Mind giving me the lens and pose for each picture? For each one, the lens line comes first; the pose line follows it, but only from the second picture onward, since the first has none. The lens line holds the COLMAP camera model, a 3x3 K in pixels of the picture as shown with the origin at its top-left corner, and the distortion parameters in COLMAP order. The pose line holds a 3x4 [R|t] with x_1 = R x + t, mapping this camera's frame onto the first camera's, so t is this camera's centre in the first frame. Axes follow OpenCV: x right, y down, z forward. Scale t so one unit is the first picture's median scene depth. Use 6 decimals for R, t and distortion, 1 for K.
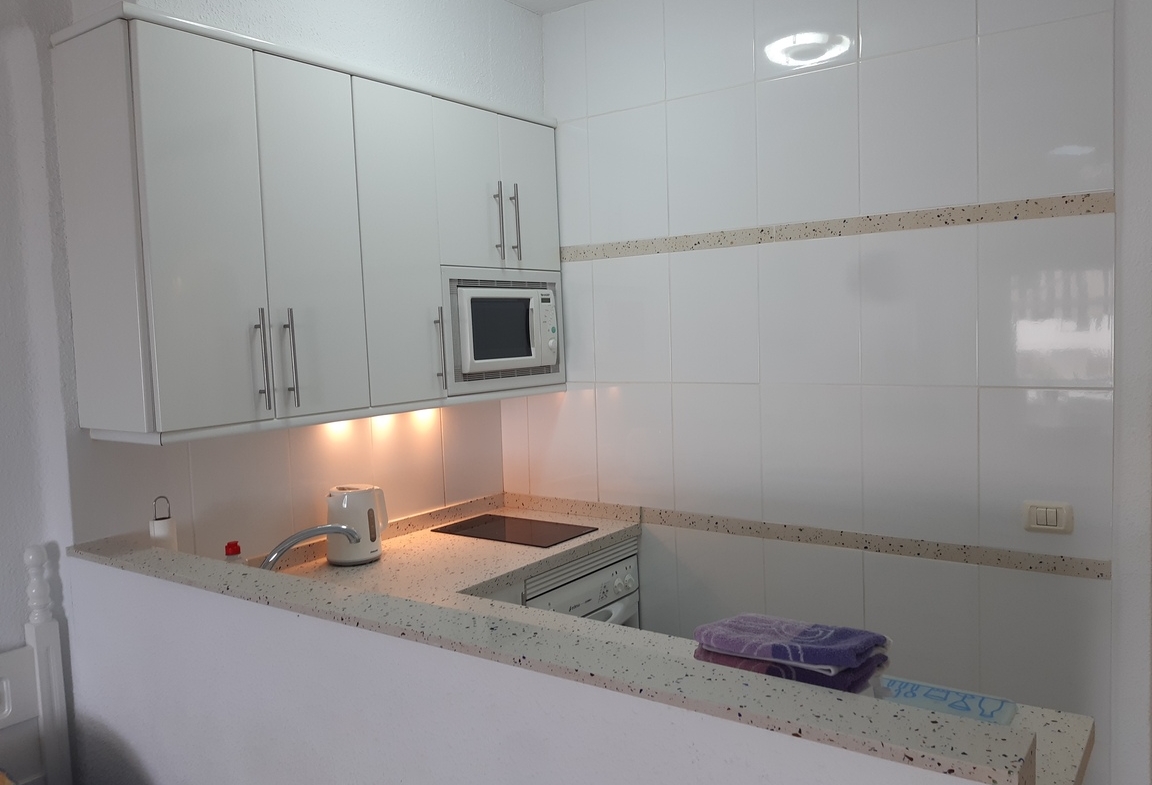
lens RADIAL K [[880.9, 0, 574.6], [0, 880.9, 387.7], [0, 0, 1]] dist [0.019693, -0.052722]
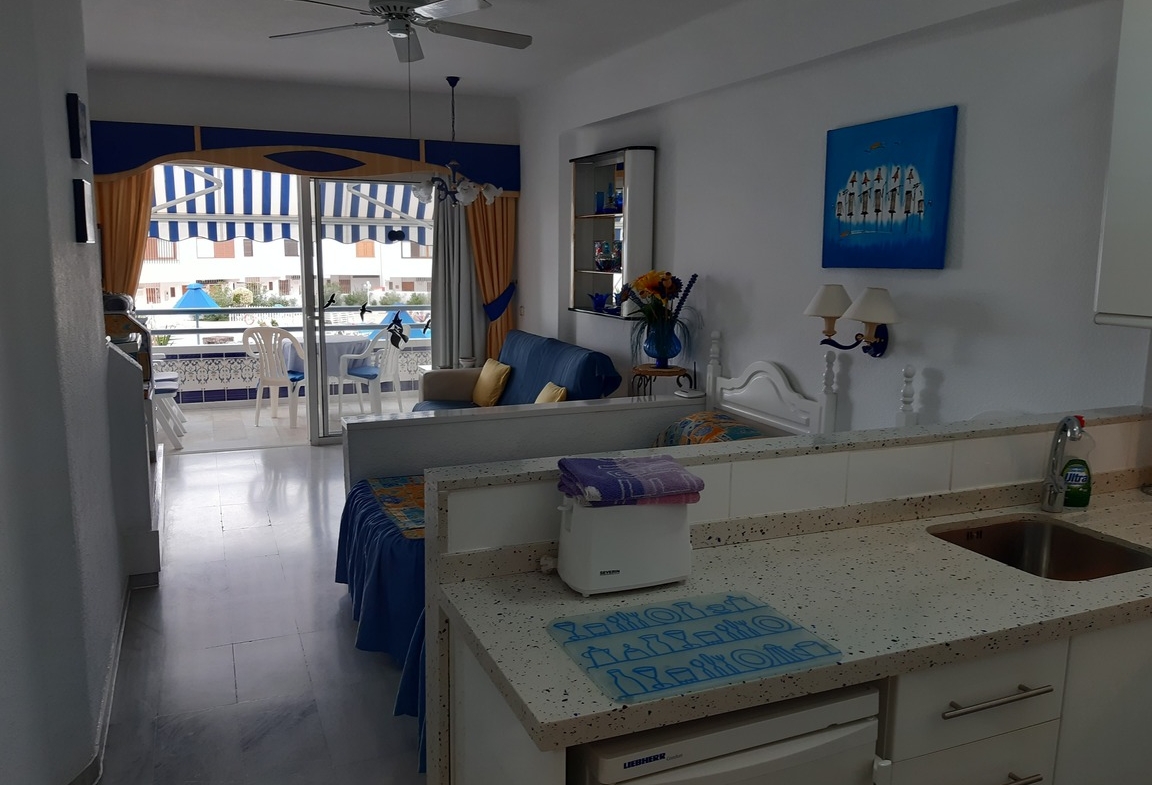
lens RADIAL K [[880.9, 0, 570.7], [0, 880.9, 388.2], [0, 0, 1]] dist [0.019693, -0.052722]
pose [[-0.536535, 0.166203, -0.827349, 0.630539], [-0.041864, 0.973964, 0.222804, -0.062873], [0.842839, 0.154179, -0.515608, 0.726288]]
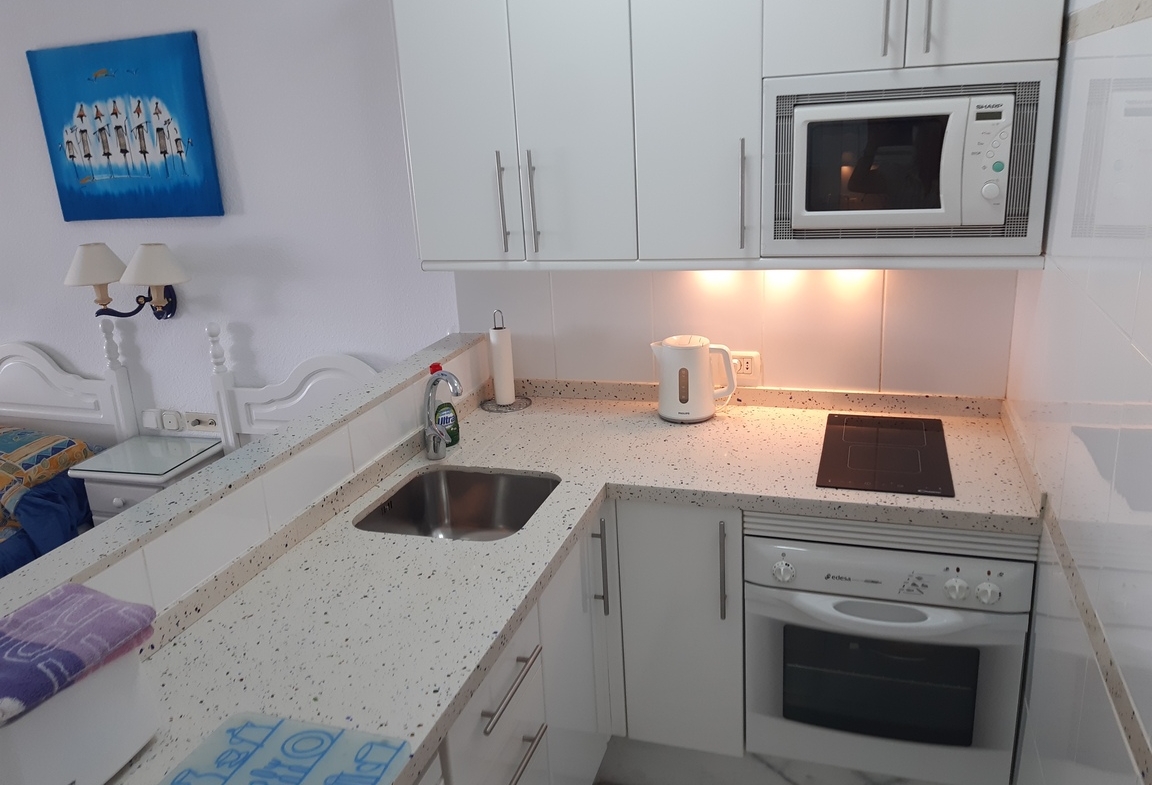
lens RADIAL K [[880.9, 0, 580.7], [0, 880.9, 394.1], [0, 0, 1]] dist [0.019693, -0.052722]
pose [[0.299026, 0.298297, -0.906423, 0.535476], [-0.018436, 0.951514, 0.307054, -0.107920], [0.954067, -0.075106, 0.290026, 0.597758]]
